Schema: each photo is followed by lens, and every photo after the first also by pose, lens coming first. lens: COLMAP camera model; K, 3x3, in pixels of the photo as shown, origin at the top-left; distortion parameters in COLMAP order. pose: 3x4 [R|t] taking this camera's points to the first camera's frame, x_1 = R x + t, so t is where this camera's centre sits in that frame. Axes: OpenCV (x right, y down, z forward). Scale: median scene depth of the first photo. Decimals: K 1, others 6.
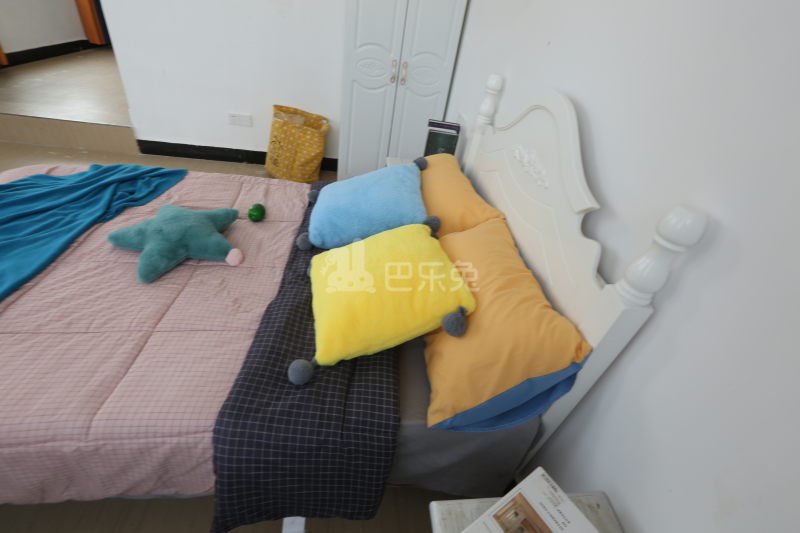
lens RADIAL K [[368.2, 0, 403.8], [0, 368.2, 264.5], [0, 0, 1]] dist [-0.050136, 0.019316]
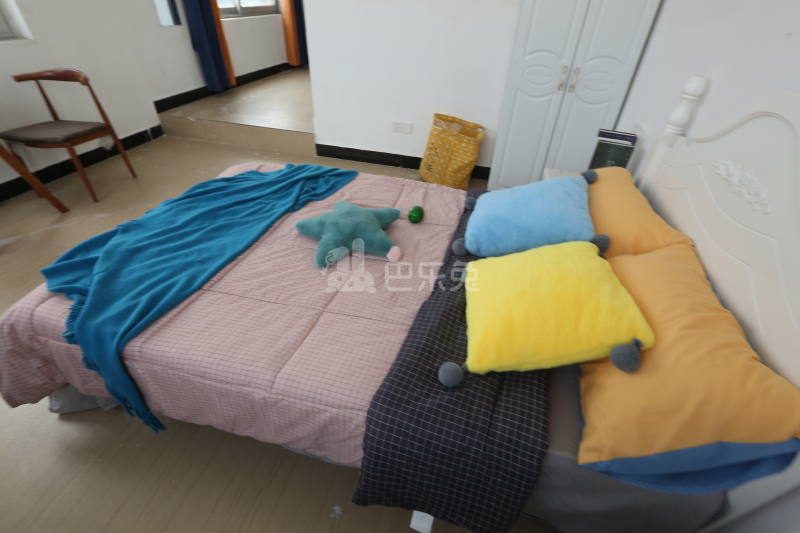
lens RADIAL K [[368.2, 0, 403.8], [0, 368.2, 264.5], [0, 0, 1]] dist [-0.050136, 0.019316]
pose [[0.933545, 0.121612, -0.337201, -0.073999], [-0.128339, 0.991728, 0.002362, 0.004042], [0.334699, 0.041070, 0.941430, -0.011928]]
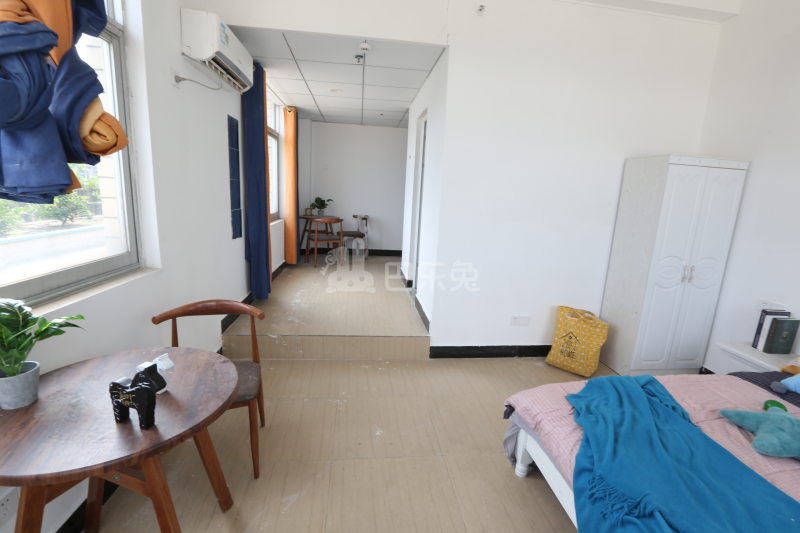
lens RADIAL K [[368.2, 0, 403.8], [0, 368.2, 264.5], [0, 0, 1]] dist [-0.050136, 0.019316]
pose [[0.995025, -0.098014, 0.017822, -2.006385], [0.096062, 0.896598, -0.432301, -0.223472], [0.026393, 0.431862, 0.901553, -0.328808]]
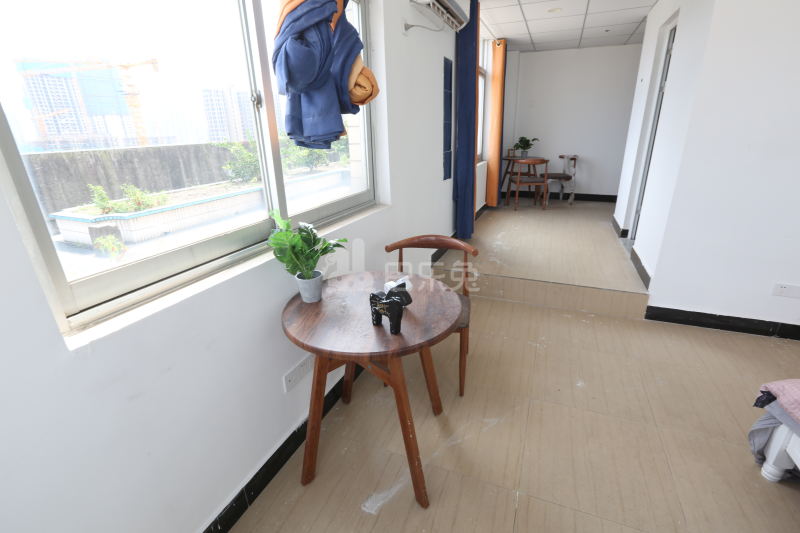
lens RADIAL K [[368.2, 0, 403.8], [0, 368.2, 264.5], [0, 0, 1]] dist [-0.050136, 0.019316]
pose [[0.881057, 0.002456, -0.473005, -2.110830], [-0.152379, 0.948150, -0.278911, -0.197615], [0.447795, 0.317812, 0.835748, -0.355554]]
